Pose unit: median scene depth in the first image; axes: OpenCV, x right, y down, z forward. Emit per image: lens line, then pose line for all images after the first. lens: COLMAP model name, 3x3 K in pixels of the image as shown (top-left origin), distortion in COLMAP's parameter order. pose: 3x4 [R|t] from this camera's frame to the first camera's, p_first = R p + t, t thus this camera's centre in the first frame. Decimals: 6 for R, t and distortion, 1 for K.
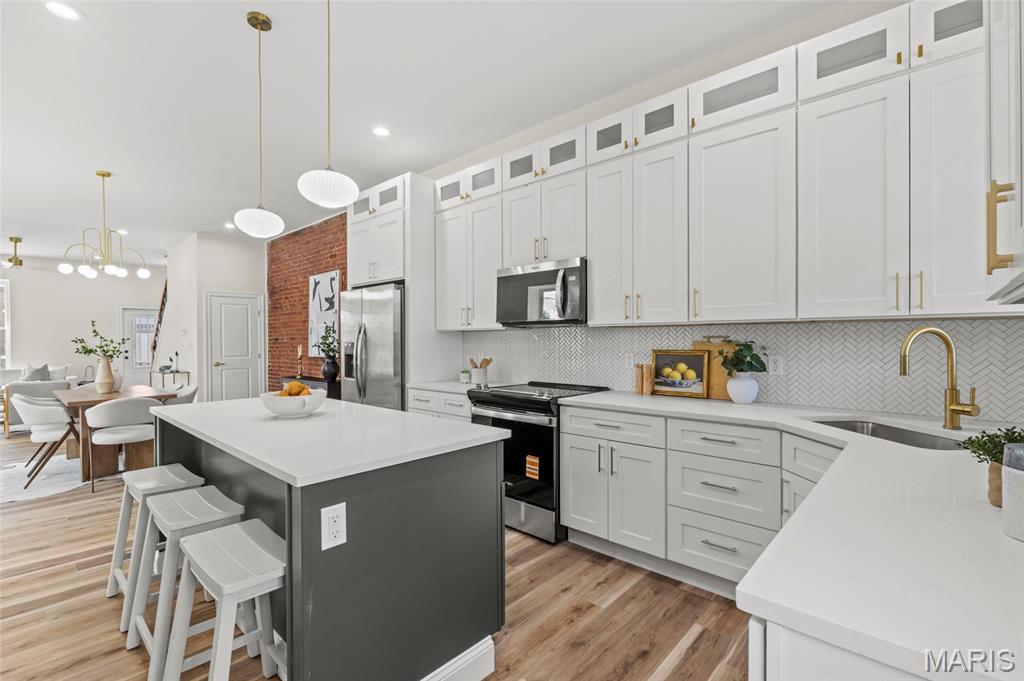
lens RADIAL K [[458.2, 0, 515.8], [0, 458.2, 341.7], [0, 0, 1]] dist [-0.001632, 0.000312]
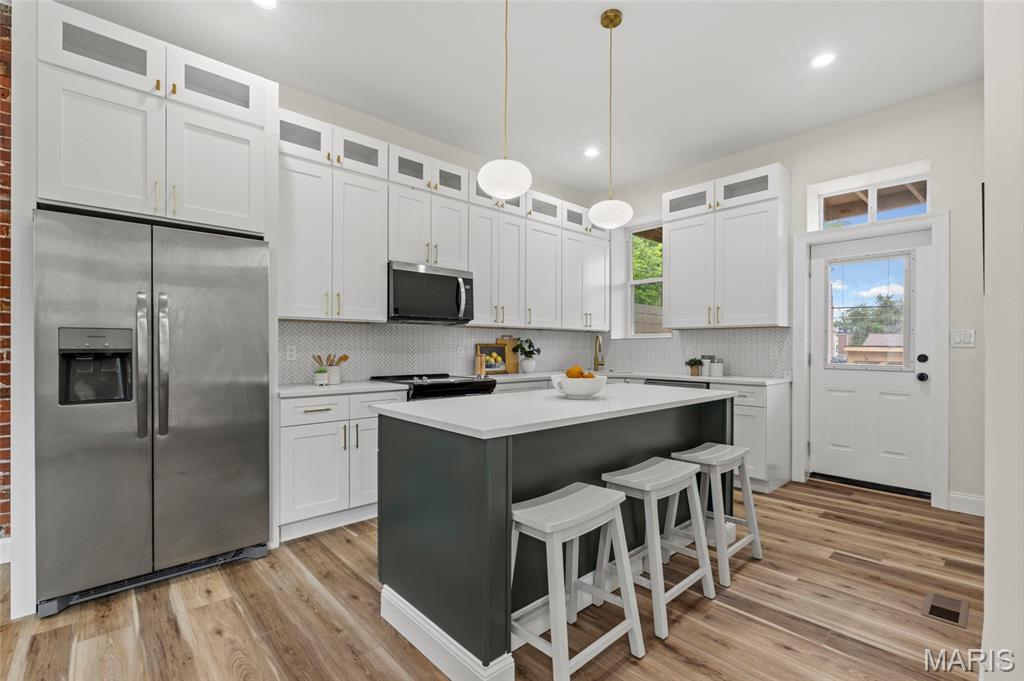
lens RADIAL K [[458.2, 0, 512.3], [0, 458.2, 348.8], [0, 0, 1]] dist [-0.001632, 0.000312]
pose [[0.096980, -0.000865, 0.995286, -0.539954], [-0.001197, 0.999999, 0.000986, 0.015082], [-0.995286, -0.001287, 0.096979, 0.359001]]
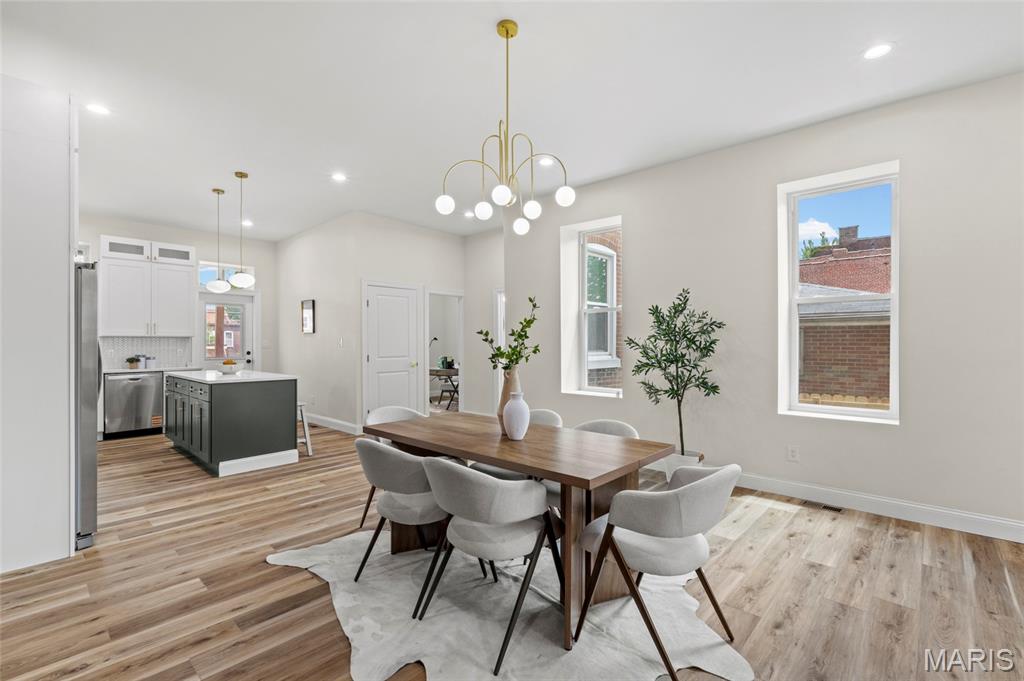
lens RADIAL K [[458.2, 0, 515.4], [0, 458.2, 340.7], [0, 0, 1]] dist [-0.001632, 0.000312]
pose [[-0.999956, 0.005072, 0.007936, -0.676177], [0.005024, 0.999969, -0.006043, 0.004267], [-0.007967, -0.006002, -0.999950, 1.144205]]
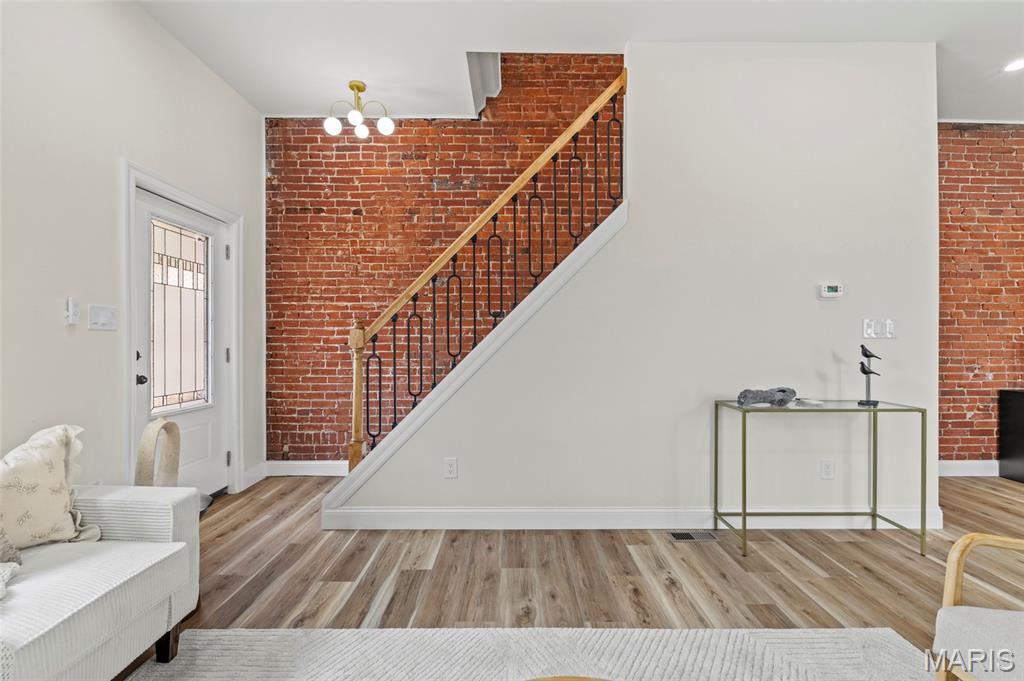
lens RADIAL K [[458.2, 0, 511.1], [0, 458.2, 341.6], [0, 0, 1]] dist [-0.001632, 0.000312]
pose [[0.738629, 0.008693, 0.674056, -1.405218], [-0.002670, 0.999947, -0.009970, 0.025849], [-0.674107, 0.005564, 0.738613, 1.096512]]
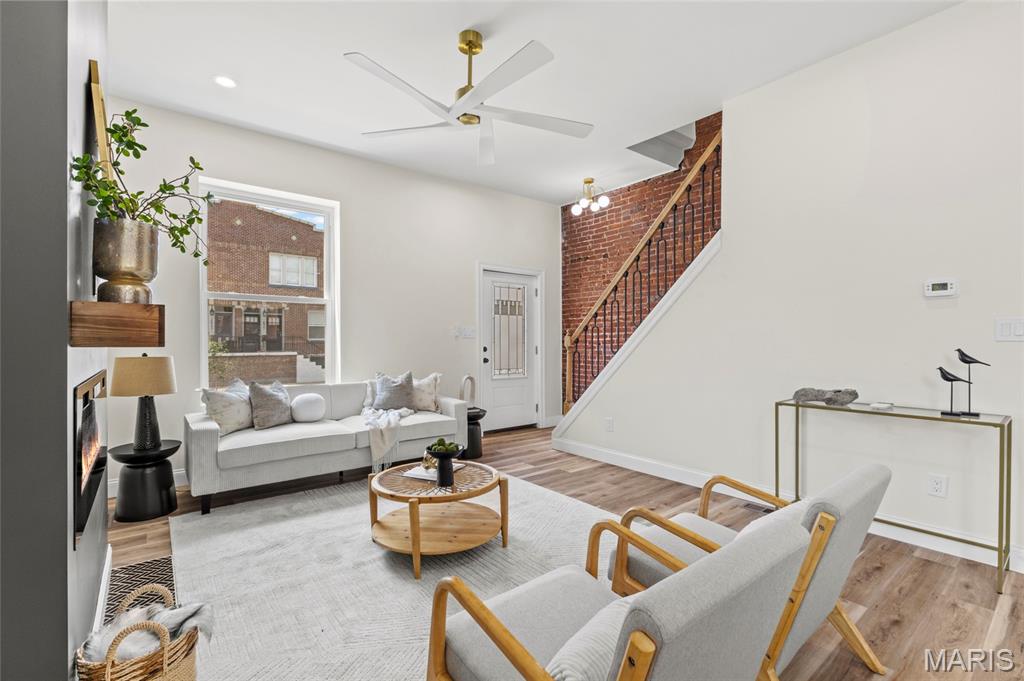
lens RADIAL K [[458.2, 0, 514.2], [0, 458.2, 346.9], [0, 0, 1]] dist [-0.001632, 0.000312]
pose [[0.987280, 0.011067, -0.158607, -1.181586], [-0.009854, 0.999916, 0.008436, 0.022547], [0.158687, -0.006765, 0.987306, 0.759872]]
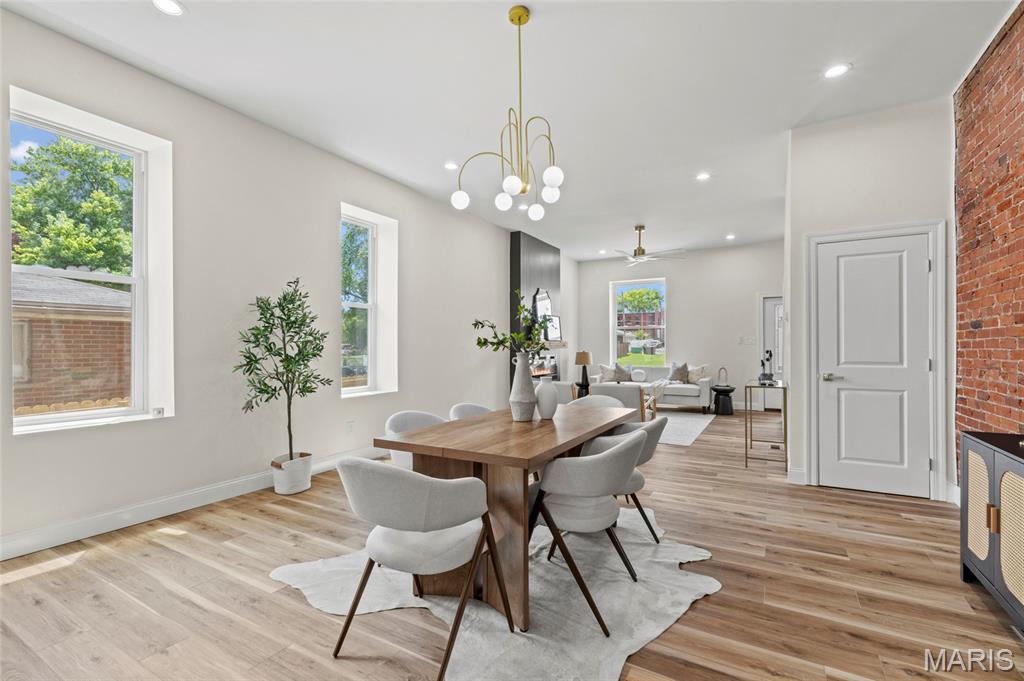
lens RADIAL K [[458.2, 0, 512.9], [0, 458.2, 347.7], [0, 0, 1]] dist [-0.001632, 0.000312]
pose [[0.212210, 0.008694, -0.977185, -0.274809], [-0.001282, 0.999962, 0.008618, 0.014608], [0.977223, -0.000576, 0.212214, 0.650309]]
